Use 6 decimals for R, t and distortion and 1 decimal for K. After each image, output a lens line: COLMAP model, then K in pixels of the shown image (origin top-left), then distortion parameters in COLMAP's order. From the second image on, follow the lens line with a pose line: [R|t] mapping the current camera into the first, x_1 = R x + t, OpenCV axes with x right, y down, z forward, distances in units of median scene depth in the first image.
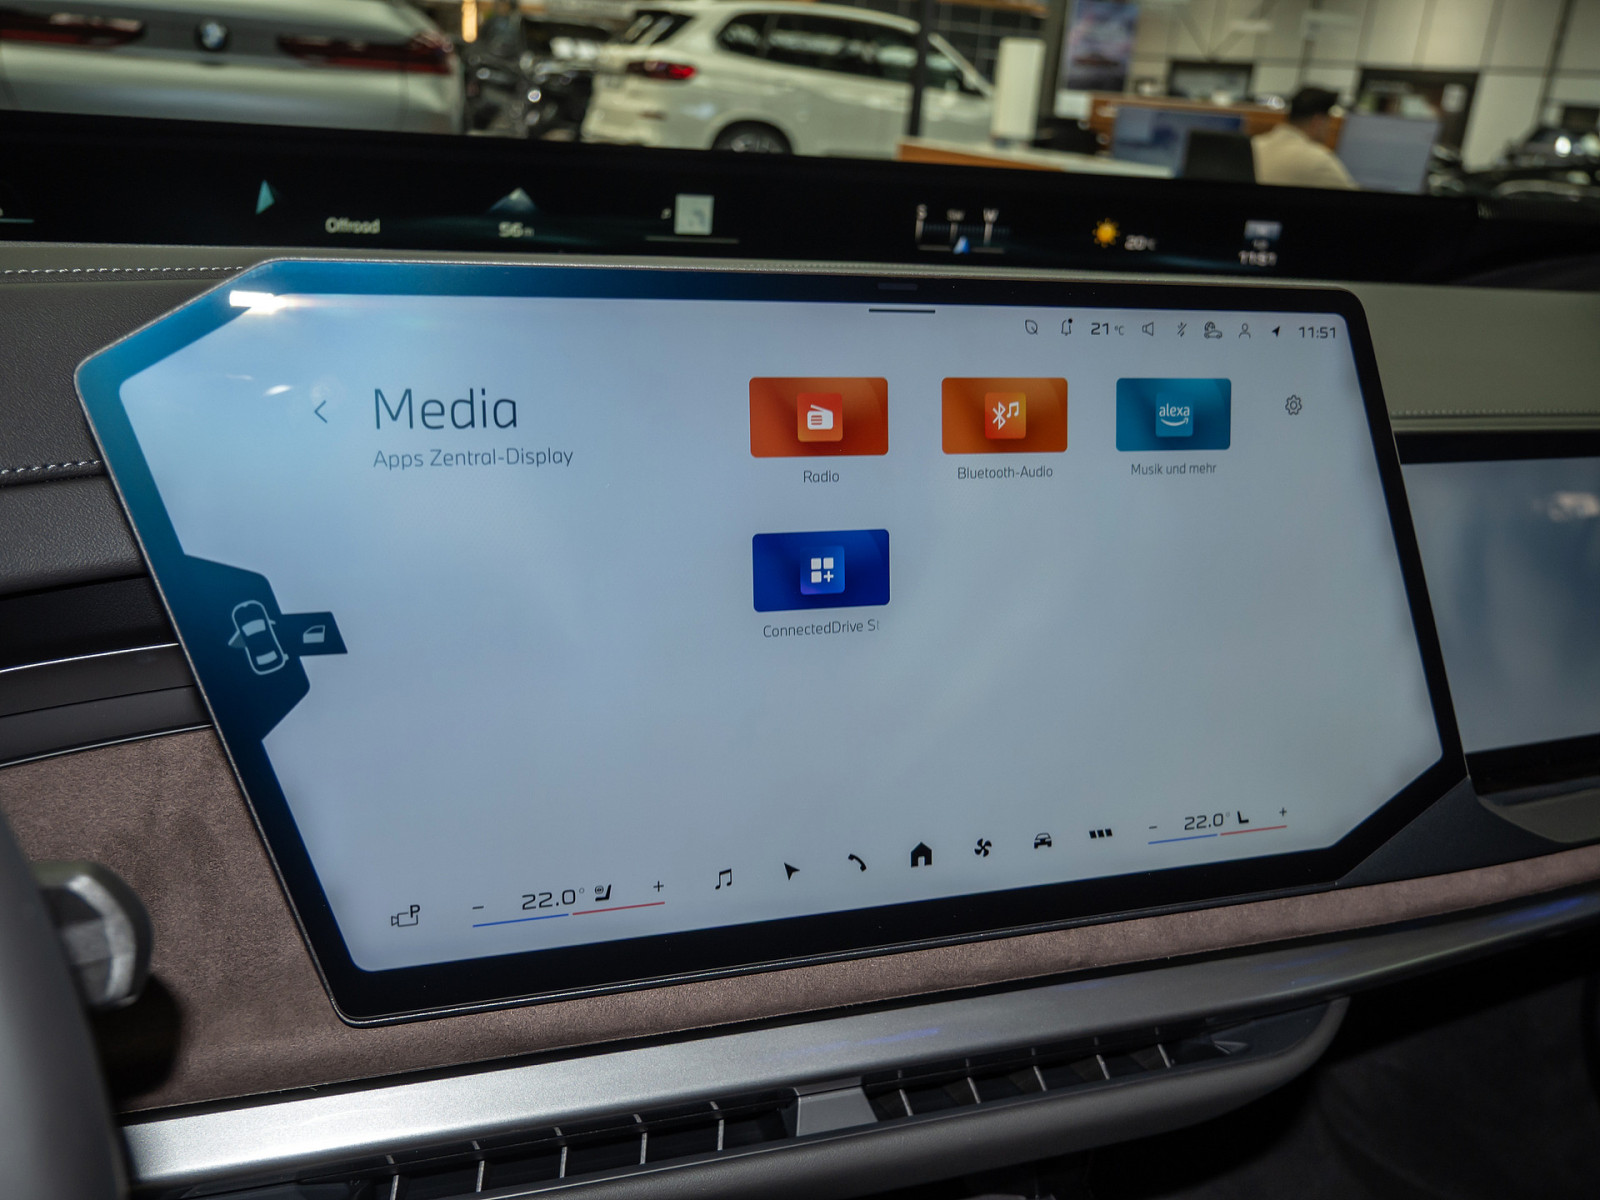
lens RADIAL K [[1449.8, 0, 800.0], [0, 1449.8, 600.0], [0, 0, 1]] dist [-0.009774, -0.009709]
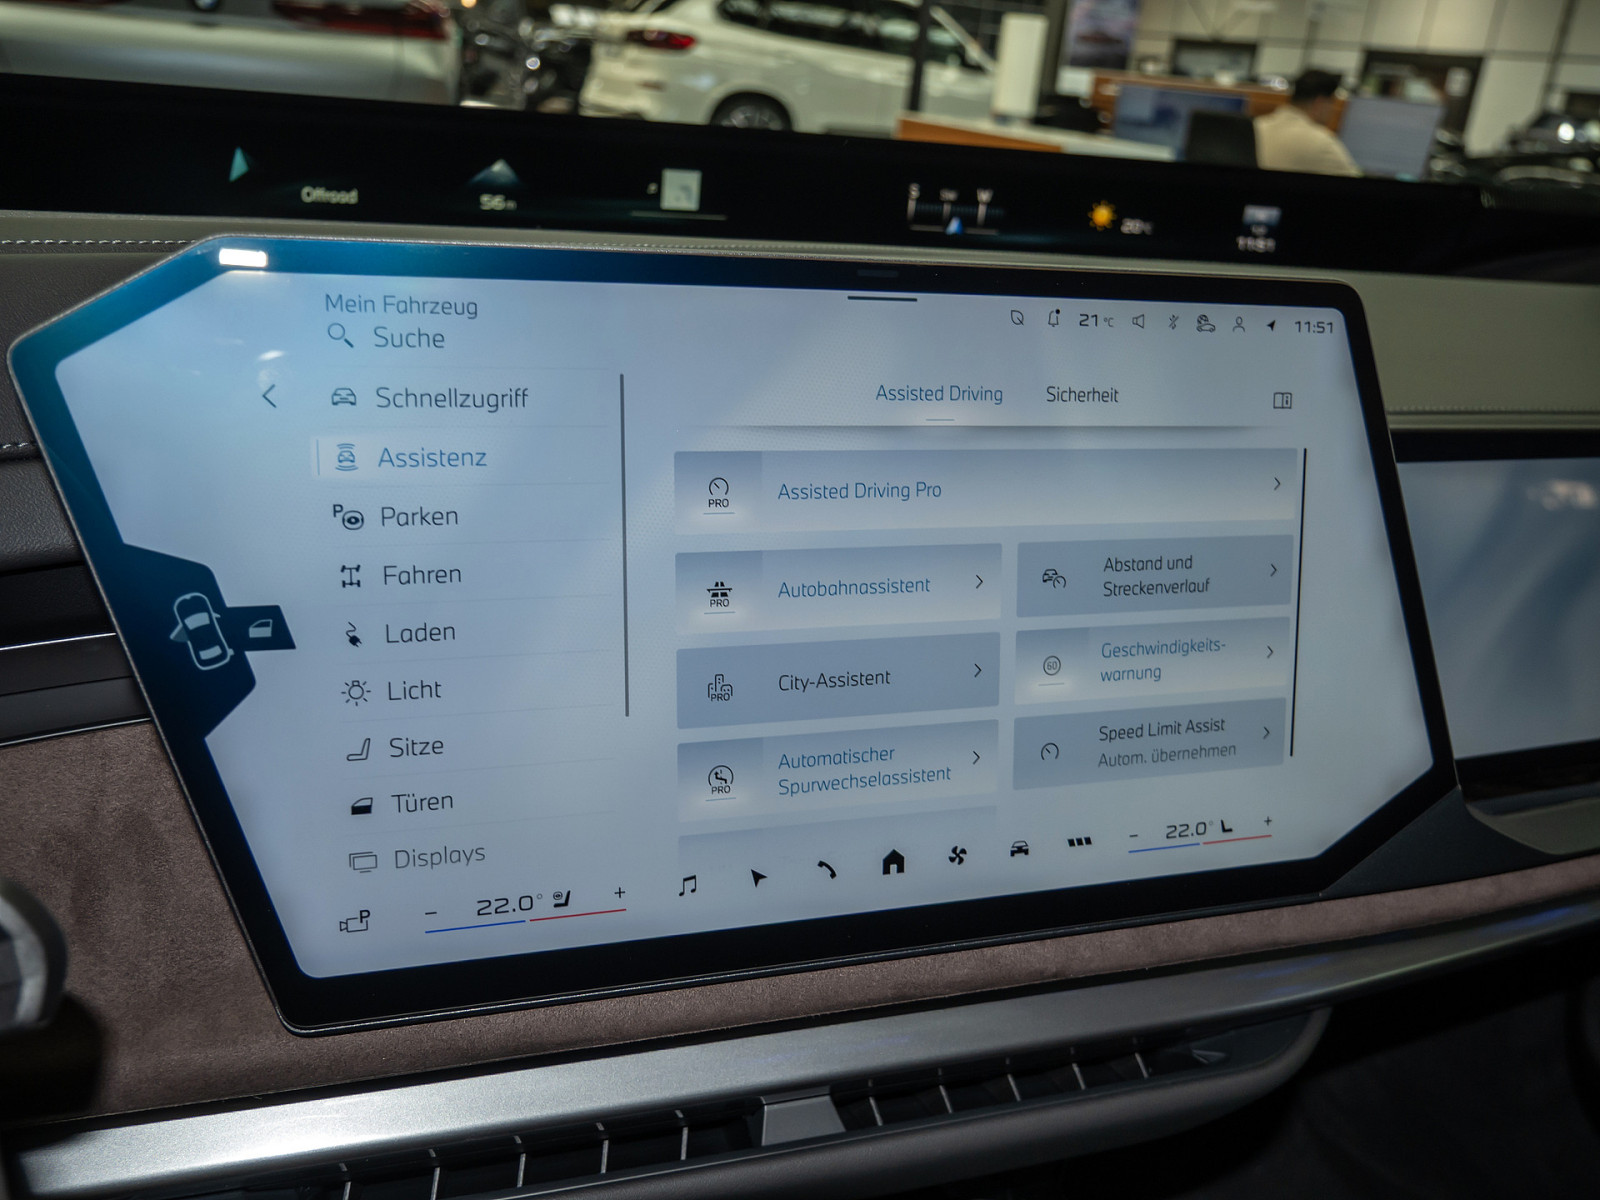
lens RADIAL K [[1451.2, 0, 800.0], [0, 1451.2, 600.0], [0, 0, 1]] dist [-0.008823, -0.006480]
pose [[0.999855, 0.016179, 0.005327, 0.012218], [-0.016266, 0.999728, 0.016694, -0.013309], [-0.005055, -0.016778, 0.999846, 0.031646]]
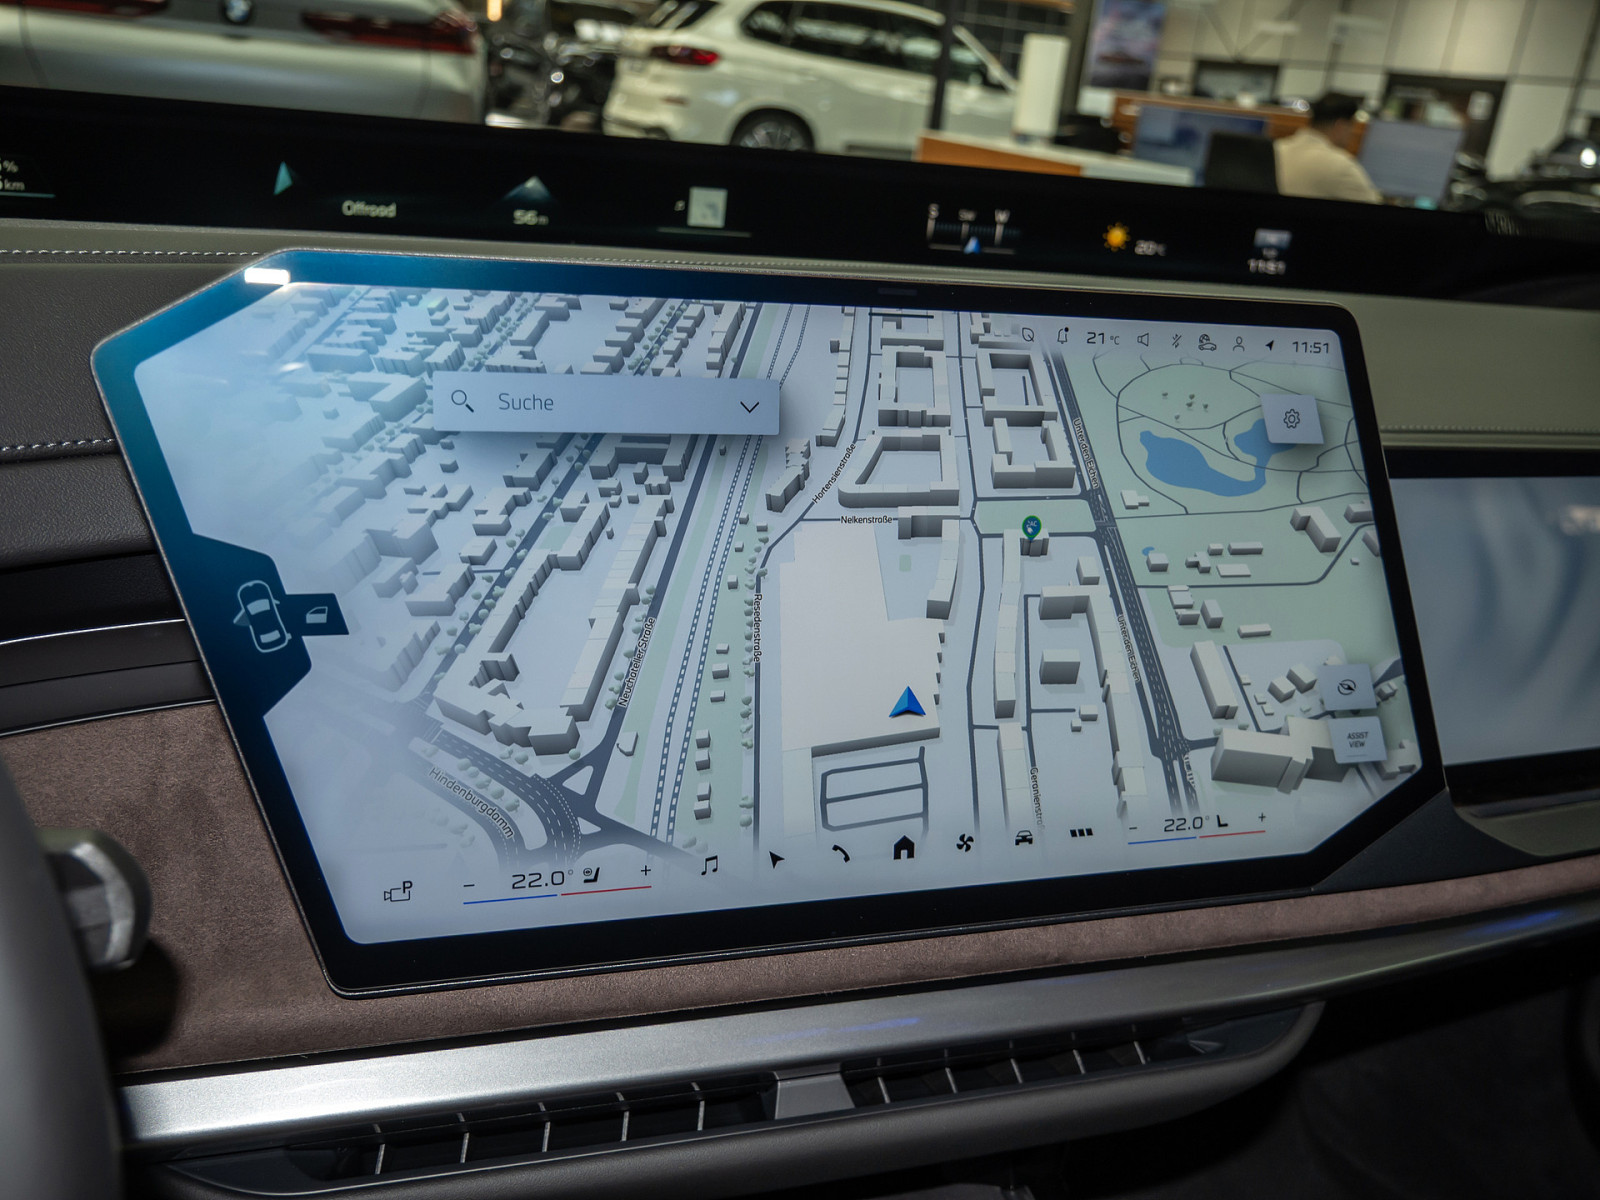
lens RADIAL K [[1449.8, 0, 800.0], [0, 1449.8, 600.0], [0, 0, 1]] dist [-0.009774, -0.009709]
pose [[0.999514, 0.030753, -0.005098, 0.009280], [-0.030716, 0.999503, 0.007069, -0.003702], [0.005313, -0.006909, 0.999962, -0.019569]]
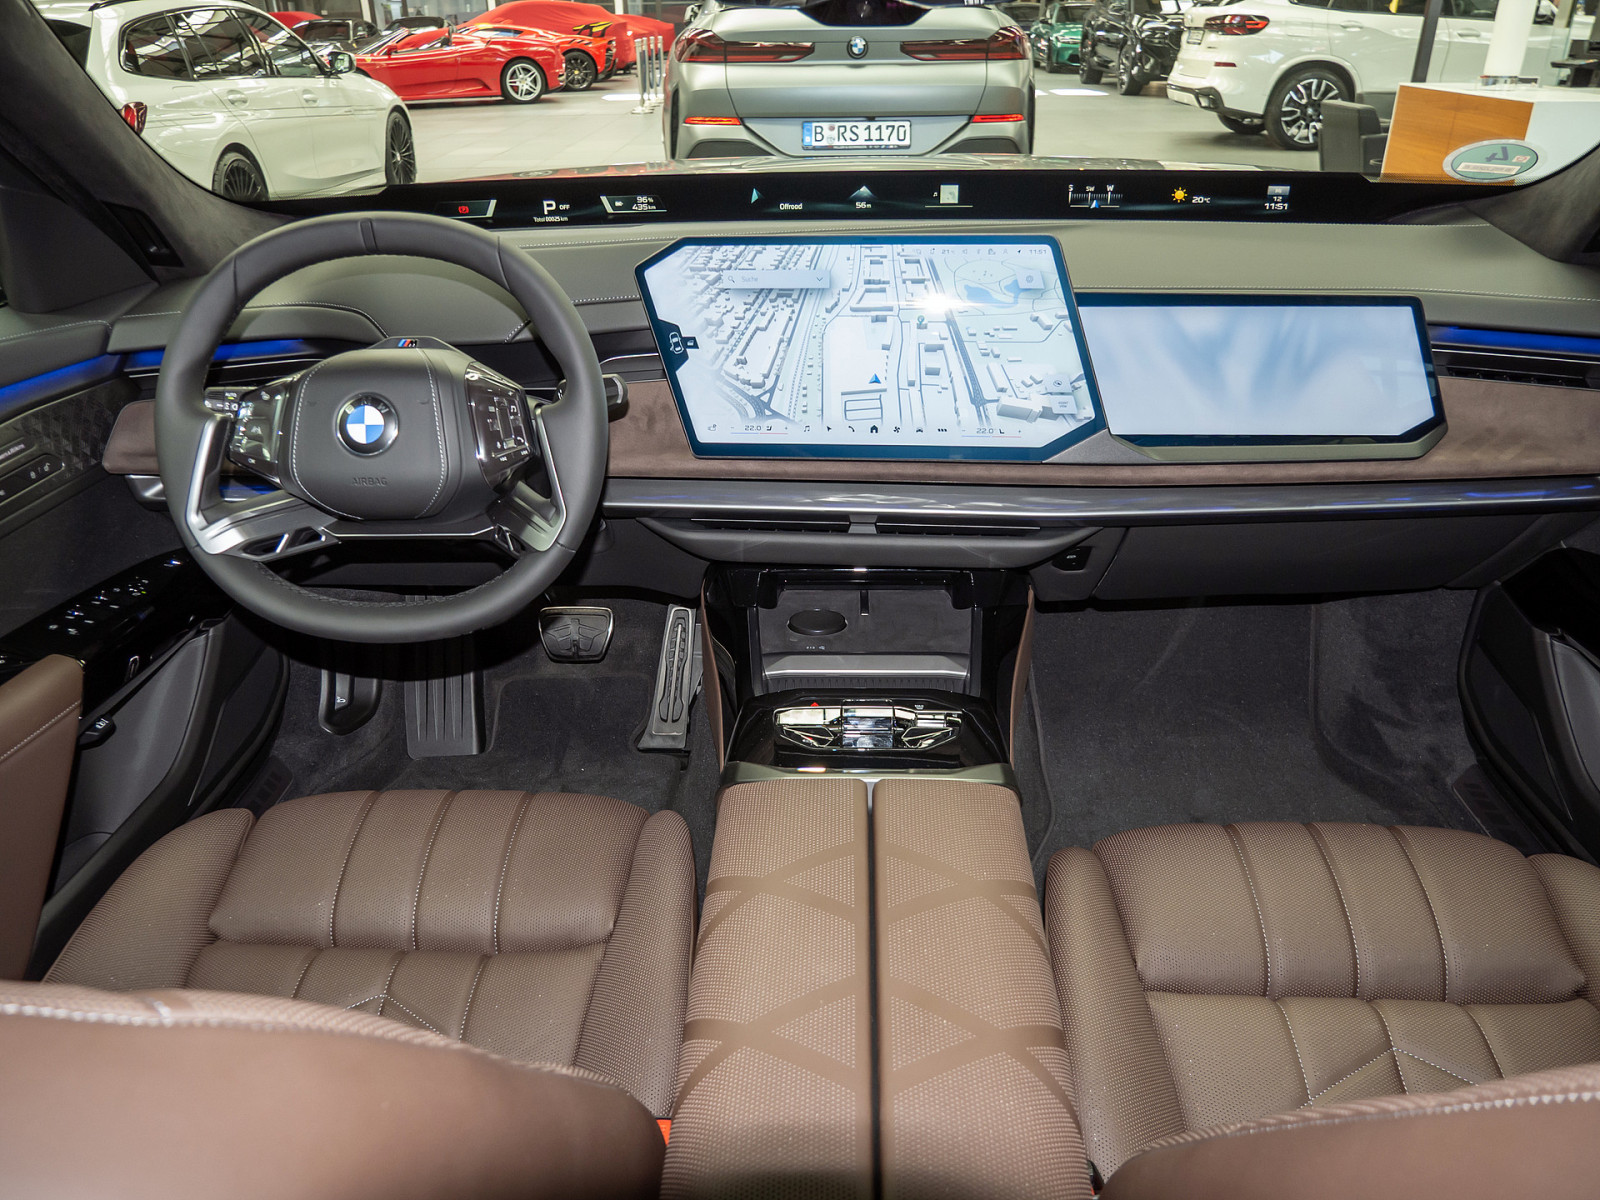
lens RADIAL K [[1123.0, 0, 800.0], [0, 1123.0, 600.0], [0, 0, 1]] dist [-0.047377, 0.004786]
pose [[0.900484, 0.115762, -0.419199, 0.896694], [-0.063432, 0.988574, 0.136738, 0.201262], [0.430238, -0.096540, 0.897538, -1.122354]]
